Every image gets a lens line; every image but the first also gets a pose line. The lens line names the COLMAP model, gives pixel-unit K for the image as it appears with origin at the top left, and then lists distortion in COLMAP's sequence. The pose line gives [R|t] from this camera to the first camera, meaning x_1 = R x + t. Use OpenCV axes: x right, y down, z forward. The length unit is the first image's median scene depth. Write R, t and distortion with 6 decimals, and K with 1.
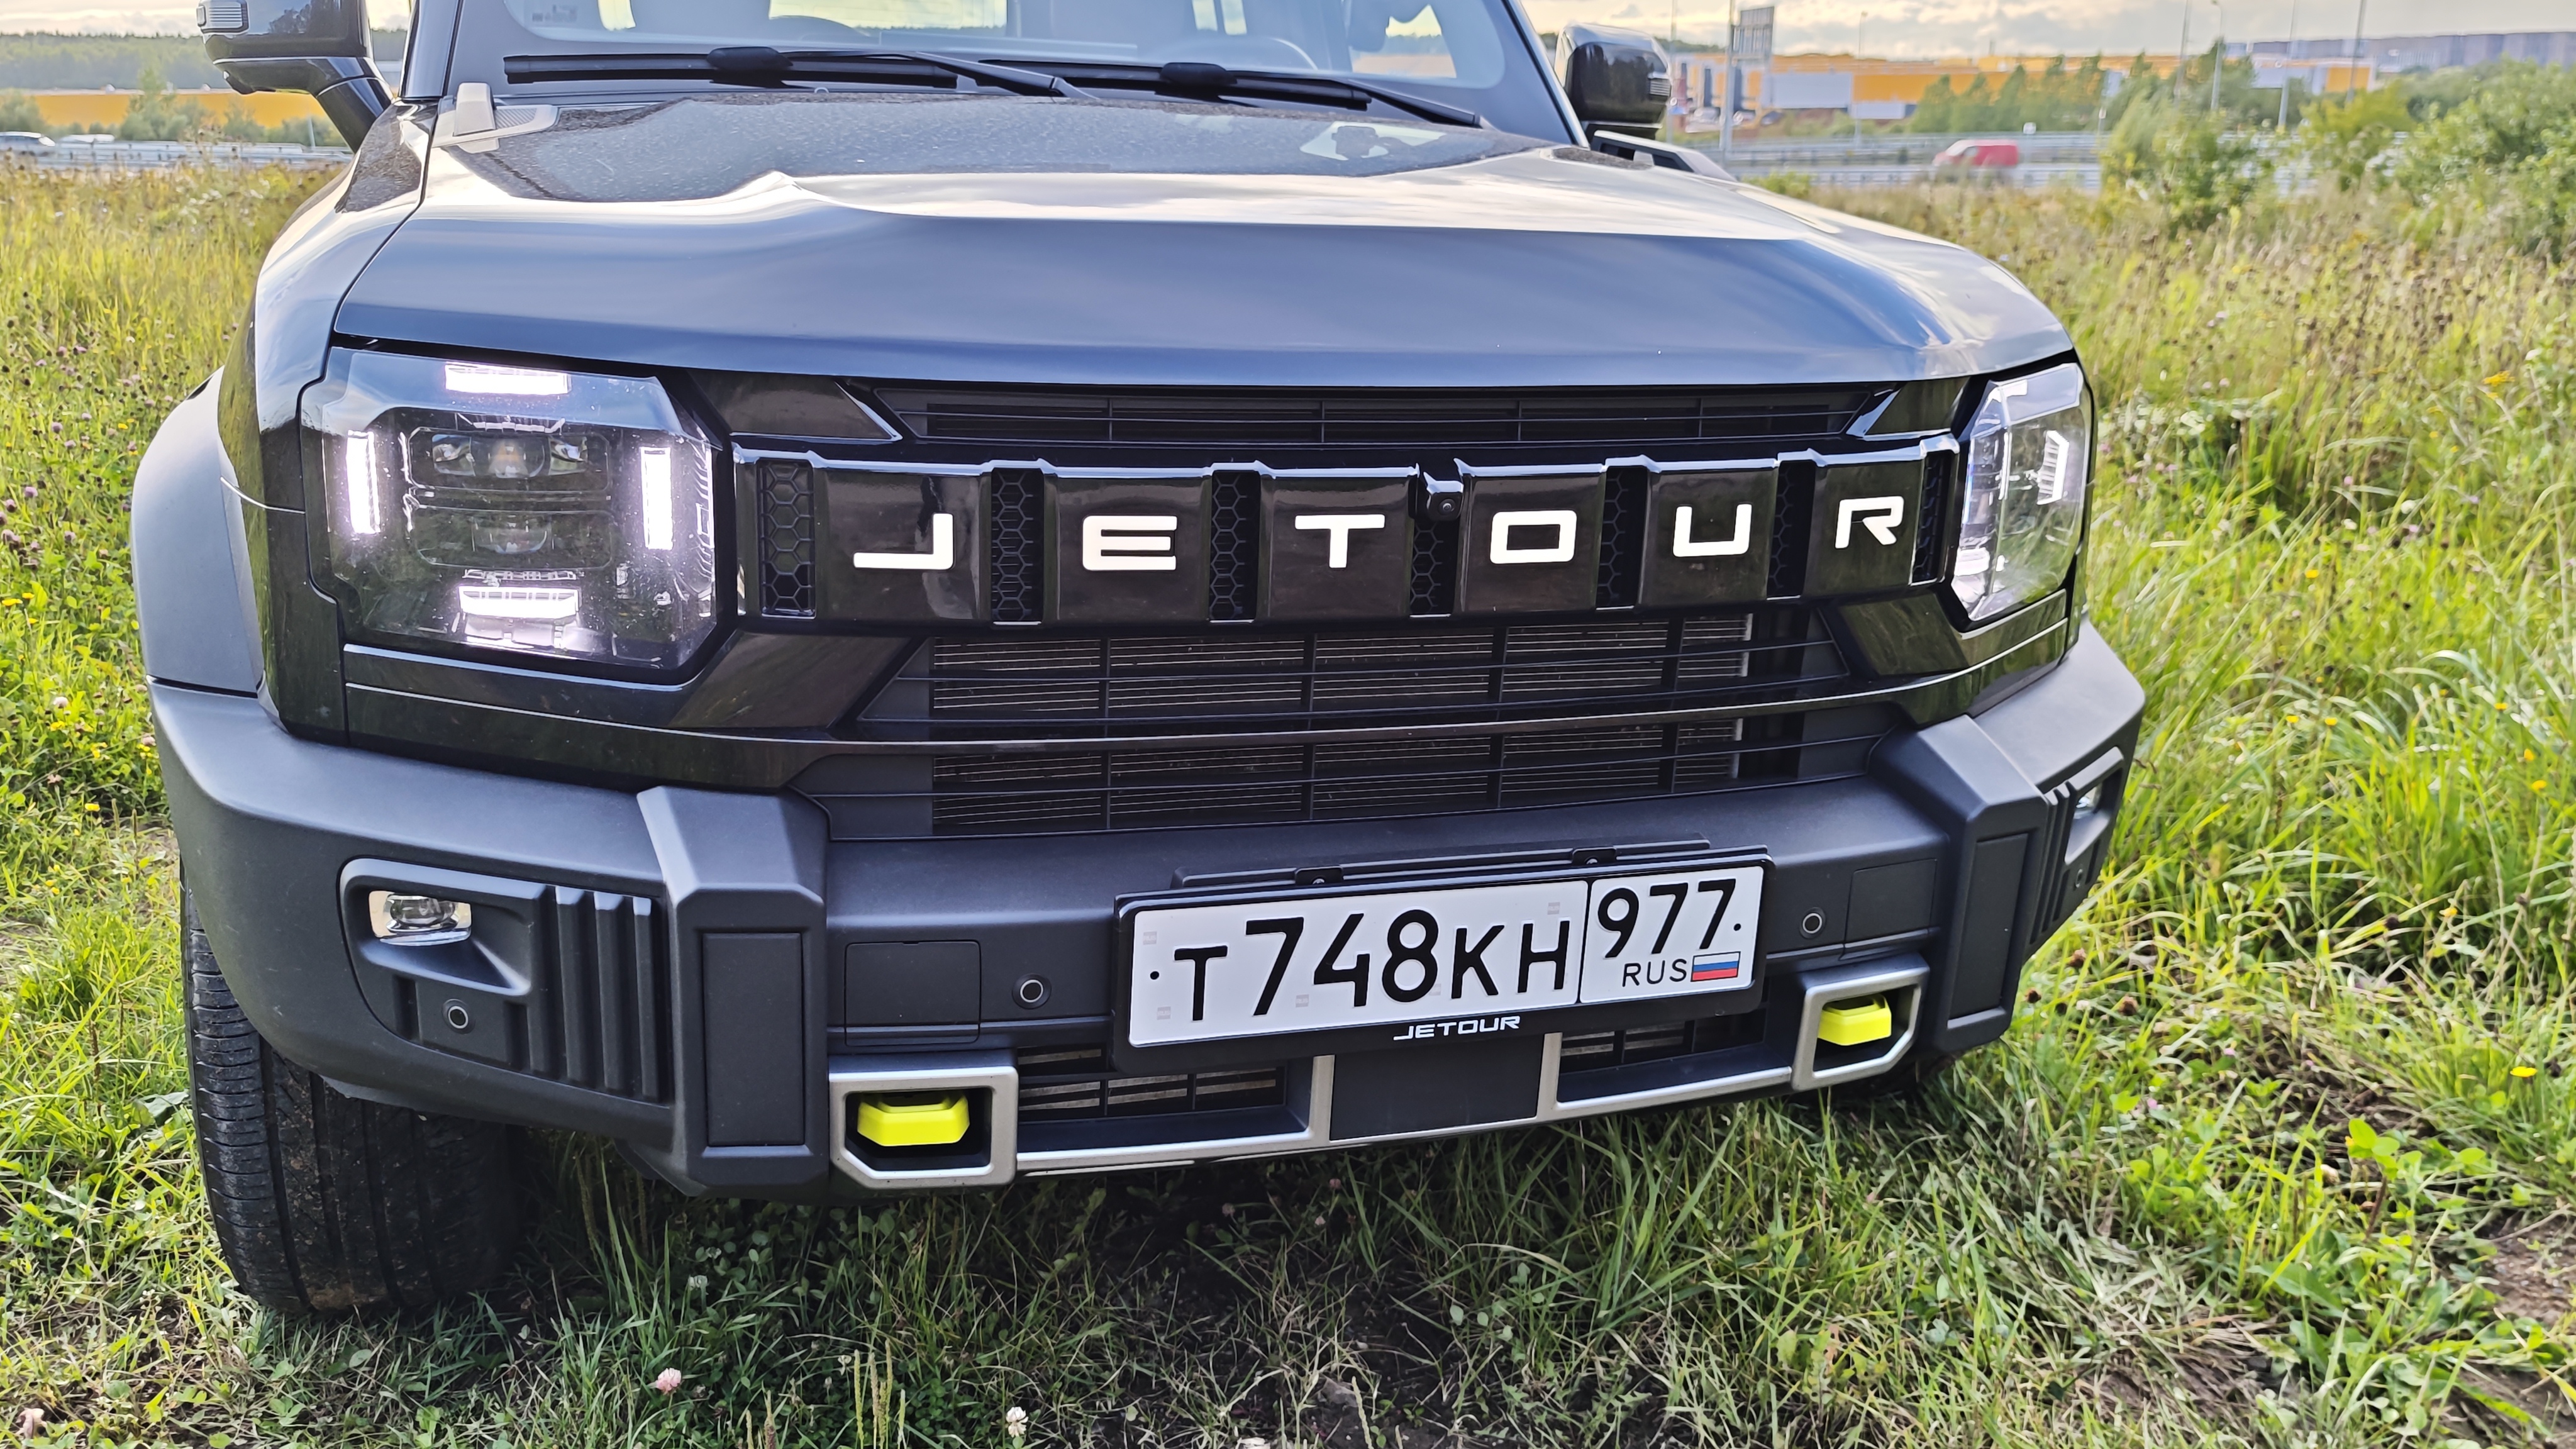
lens RADIAL K [[2091.7, 0, 1288.0], [0, 2091.7, 724.5], [0, 0, 1]] dist [0.178939, -0.002524]
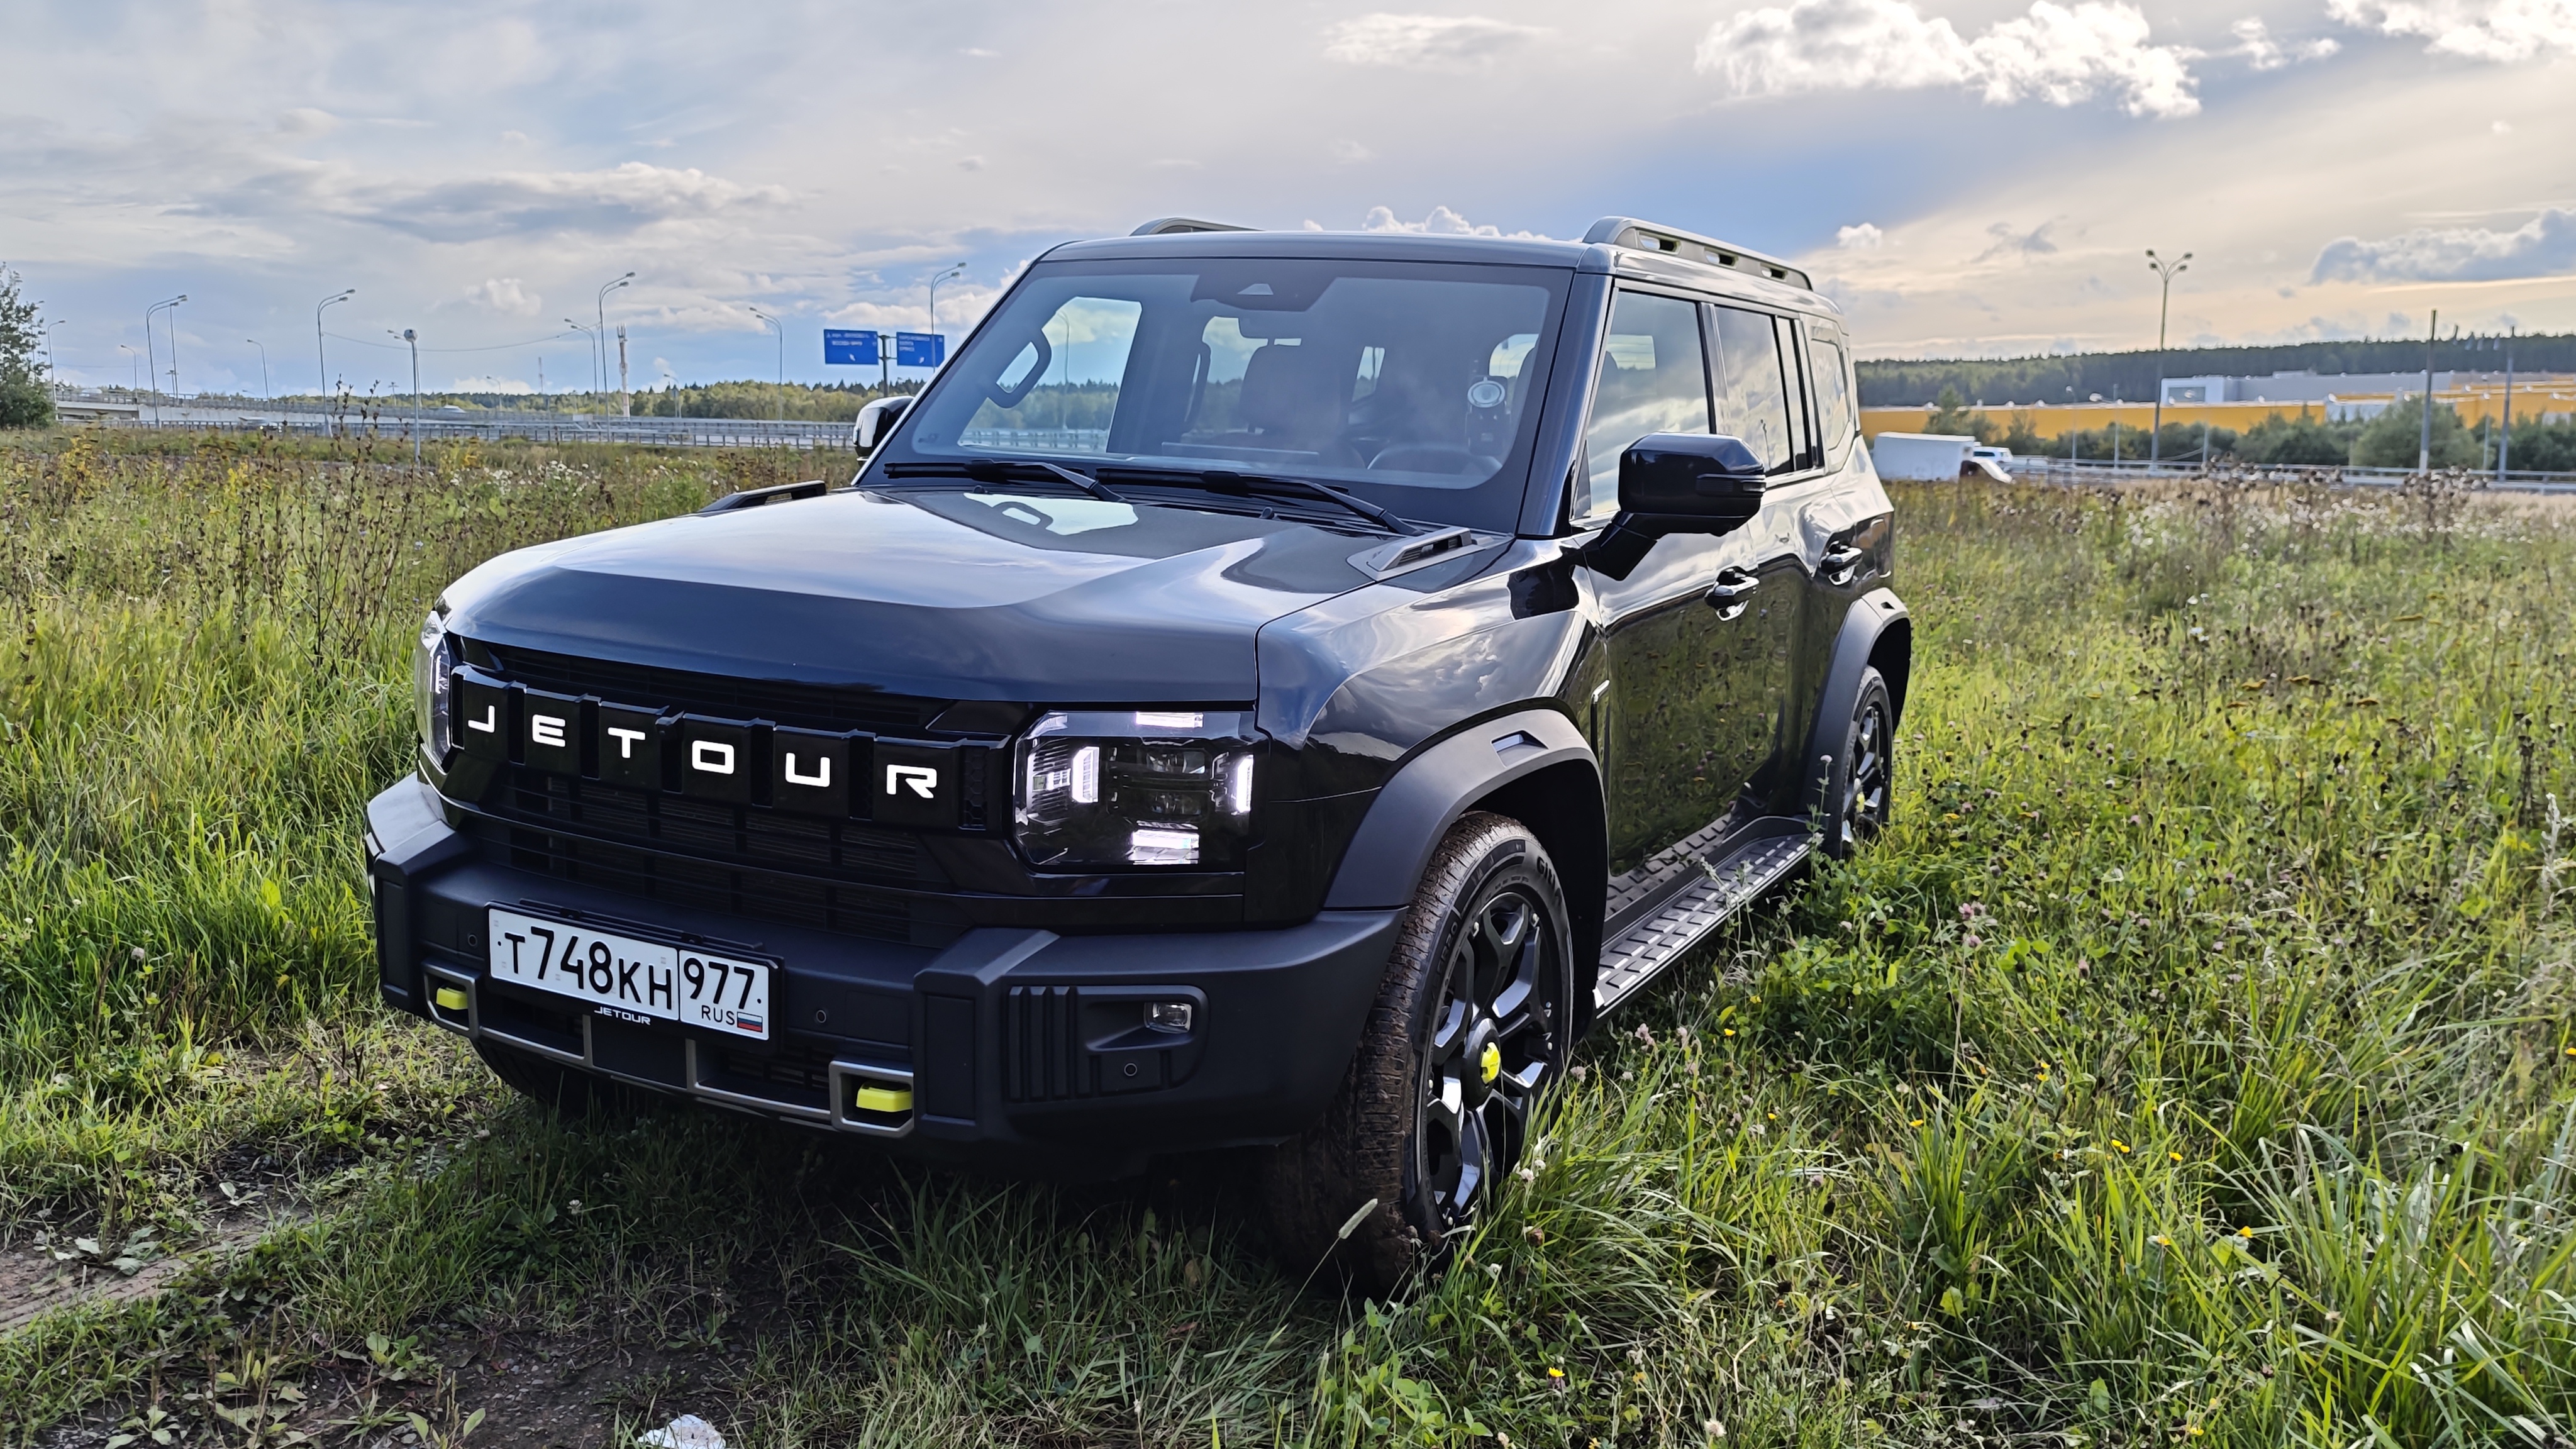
lens RADIAL K [[2091.7, 0, 1288.0], [0, 2091.7, 724.5], [0, 0, 1]] dist [0.178939, -0.002524]
pose [[0.651459, 0.105903, -0.751256, 1.811315], [-0.195435, 0.980217, -0.031294, -0.156970], [0.733080, 0.167209, 0.659268, 0.158493]]
